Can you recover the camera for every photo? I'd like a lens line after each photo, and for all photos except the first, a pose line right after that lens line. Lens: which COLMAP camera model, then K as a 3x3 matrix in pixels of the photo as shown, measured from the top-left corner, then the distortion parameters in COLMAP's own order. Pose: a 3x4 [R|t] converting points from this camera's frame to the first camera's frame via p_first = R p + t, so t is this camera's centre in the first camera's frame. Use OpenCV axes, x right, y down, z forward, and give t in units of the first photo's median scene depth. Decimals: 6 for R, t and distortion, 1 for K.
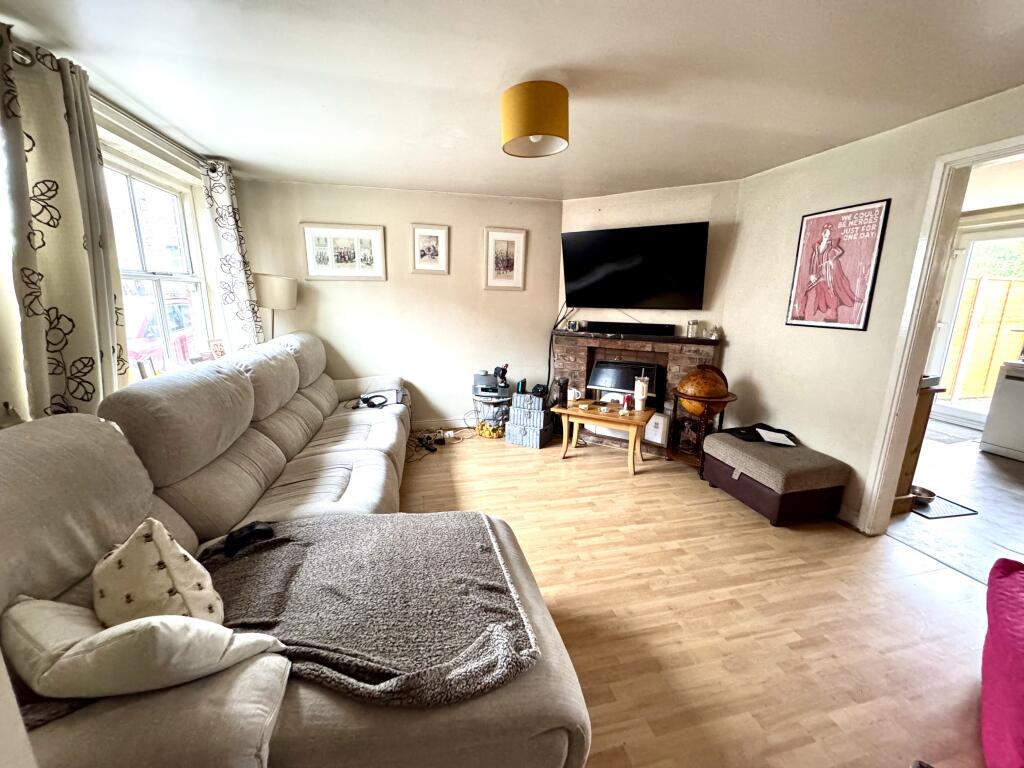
lens RADIAL K [[407.6, 0, 512.0], [0, 407.6, 384.0], [0, 0, 1]] dist [-0.002473, -0.000054]
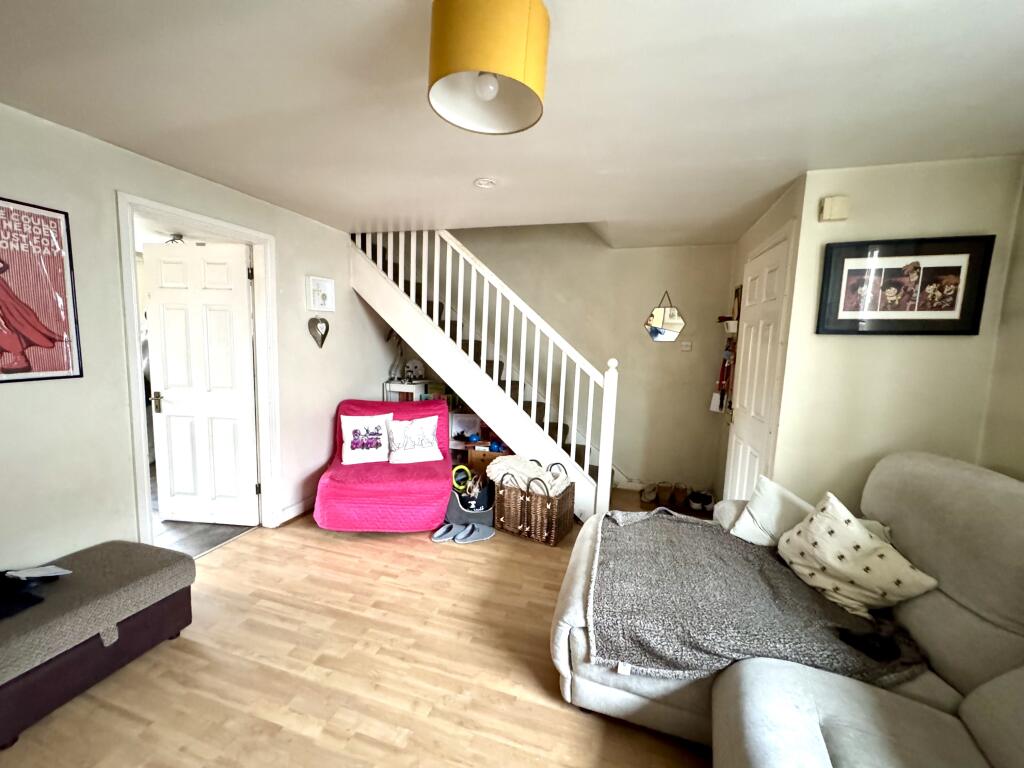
lens RADIAL K [[407.6, 0, 512.0], [0, 407.6, 384.0], [0, 0, 1]] dist [-0.002473, -0.000054]
pose [[-0.858761, -0.098325, 0.502854, -0.243186], [0.068360, 0.950654, 0.302629, -0.307436], [-0.507796, 0.294261, -0.809663, 1.256232]]
